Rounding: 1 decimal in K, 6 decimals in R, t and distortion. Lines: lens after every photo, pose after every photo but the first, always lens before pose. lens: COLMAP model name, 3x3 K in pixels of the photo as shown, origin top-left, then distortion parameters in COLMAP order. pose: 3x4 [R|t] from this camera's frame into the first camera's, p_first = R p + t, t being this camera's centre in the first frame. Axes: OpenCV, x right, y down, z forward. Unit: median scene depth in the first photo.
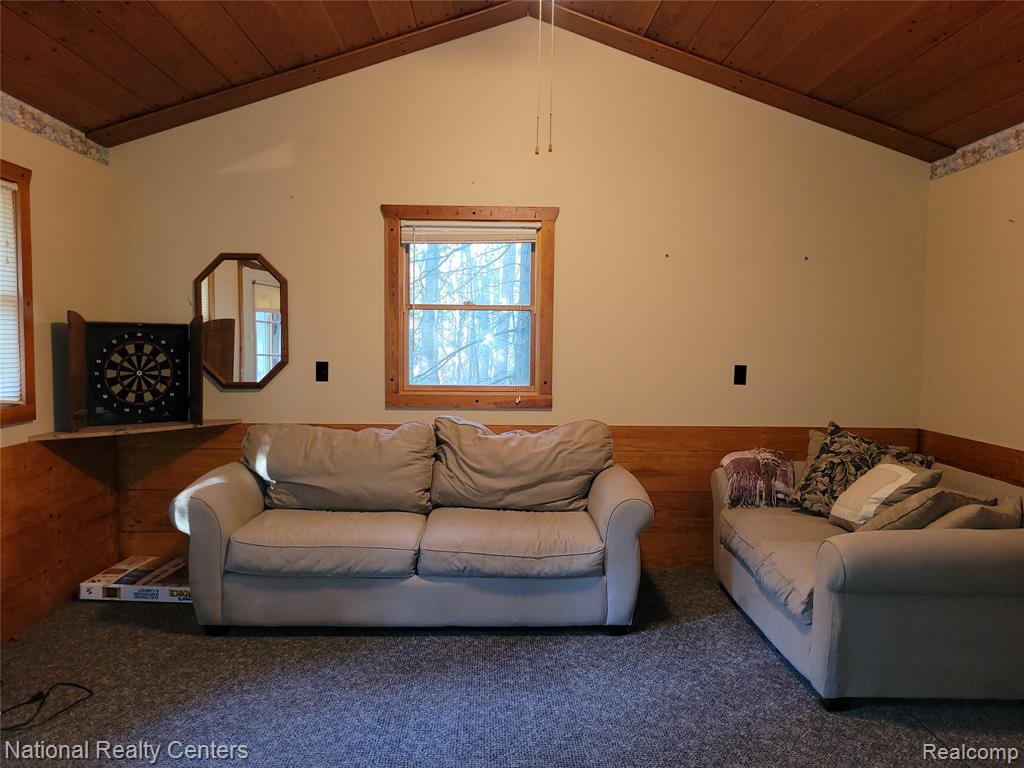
lens RADIAL K [[780.3, 0, 511.1], [0, 780.3, 395.0], [0, 0, 1]] dist [0.044972, -0.010085]
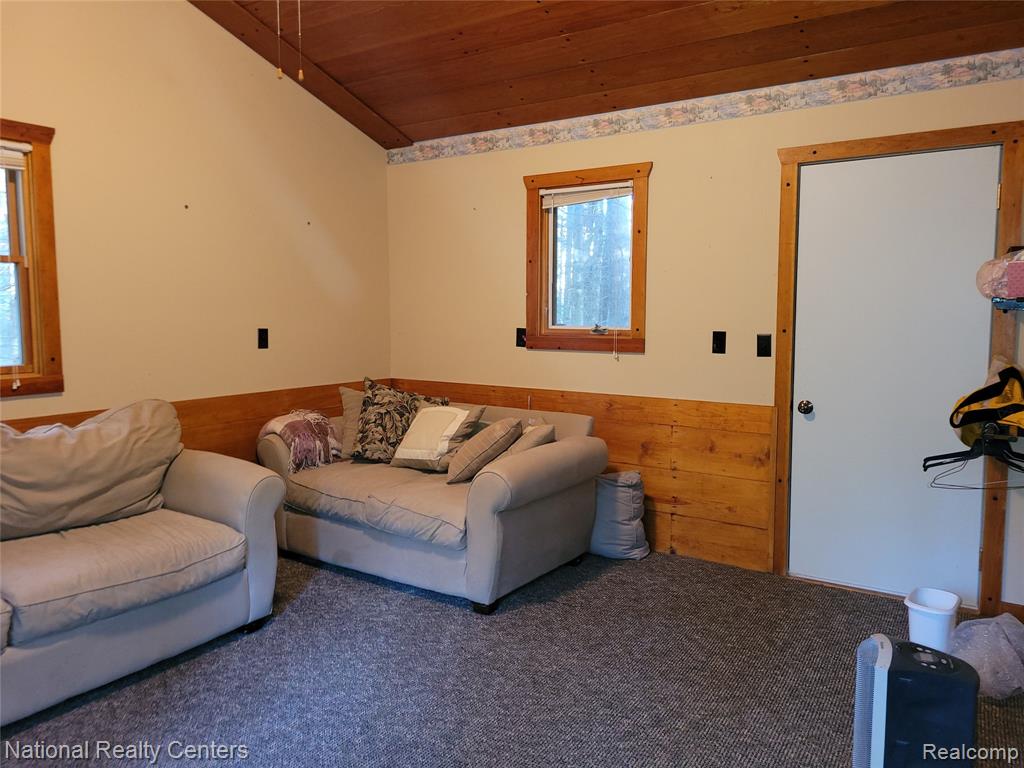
lens RADIAL K [[775.1, 0, 512.0], [0, 775.1, 384.0], [0, 0, 1]] dist [0.037285, 0.001090]
pose [[0.576880, -0.090581, 0.811791, -0.366518], [0.066709, 0.995737, 0.063702, -0.012009], [-0.814100, 0.017405, 0.580464, 0.216550]]
